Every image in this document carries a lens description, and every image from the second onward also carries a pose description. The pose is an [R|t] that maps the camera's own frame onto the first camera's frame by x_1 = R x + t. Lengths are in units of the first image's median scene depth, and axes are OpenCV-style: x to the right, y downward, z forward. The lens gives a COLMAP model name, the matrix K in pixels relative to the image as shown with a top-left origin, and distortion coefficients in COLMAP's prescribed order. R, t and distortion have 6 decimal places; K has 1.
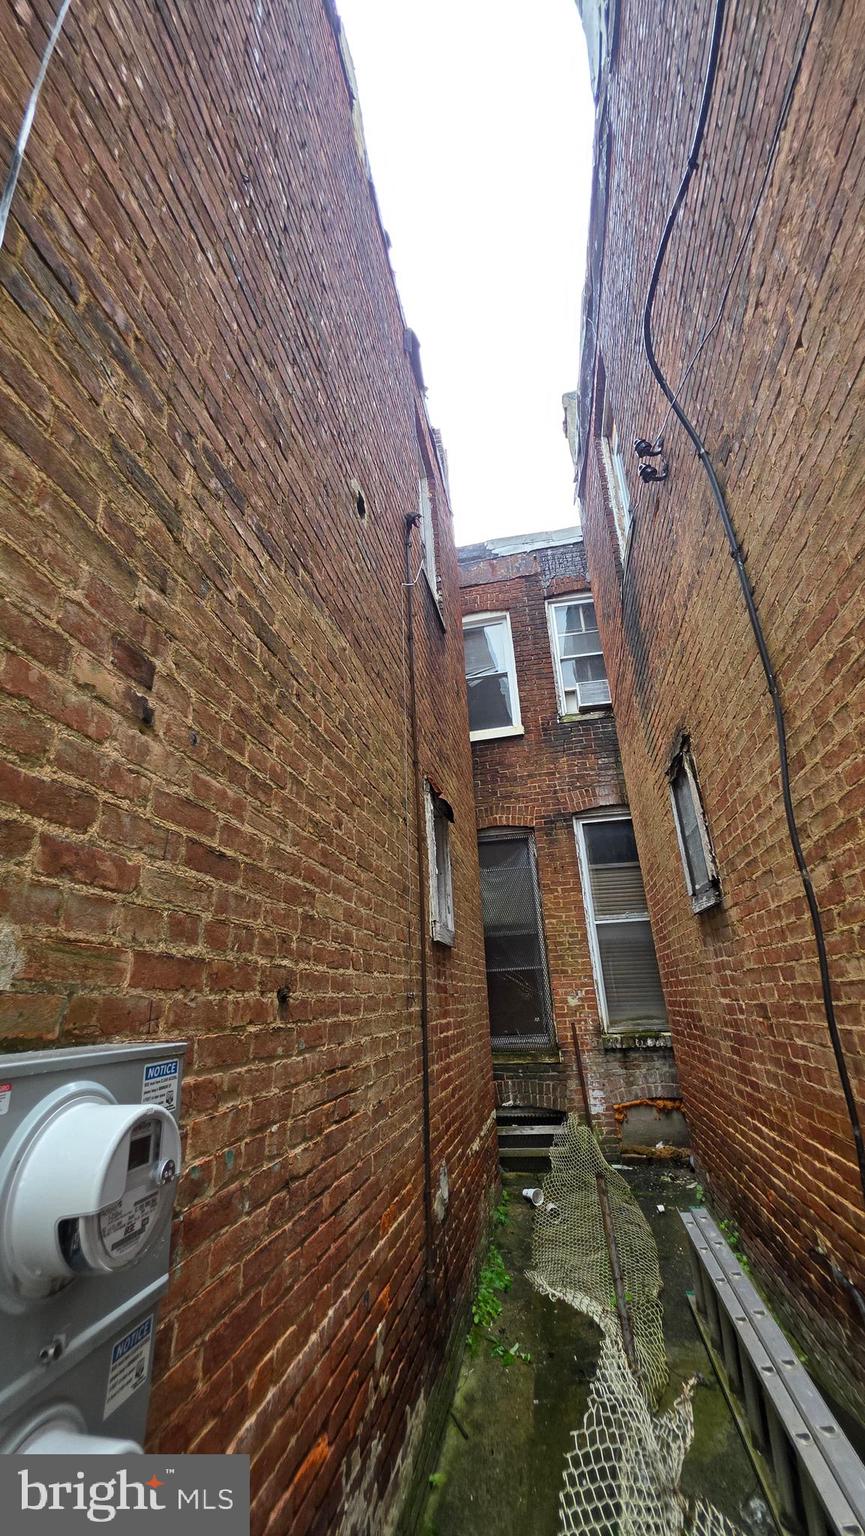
lens RADIAL K [[617.4, 0, 432.0], [0, 617.4, 768.5], [0, 0, 1]] dist [0.001282, -0.000694]
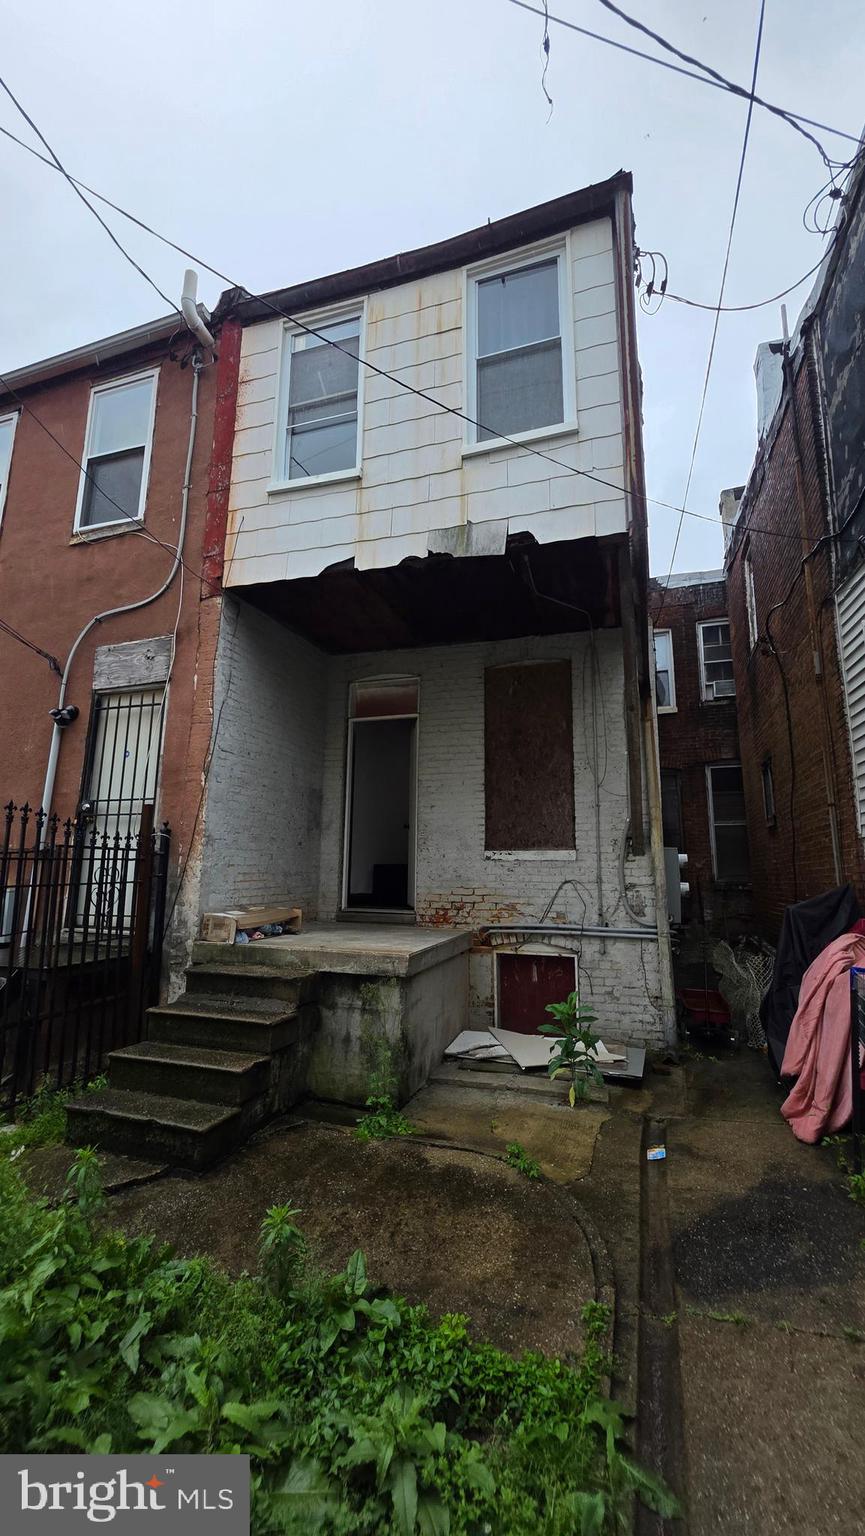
lens RADIAL K [[617.4, 0, 433.1], [0, 617.4, 764.1], [0, 0, 1]] dist [0.001282, -0.000694]
pose [[0.989221, 0.035406, -0.142085, -0.277280], [-0.008986, 0.983176, 0.182439, -0.228562], [0.146154, -0.179196, 0.972897, -0.782681]]
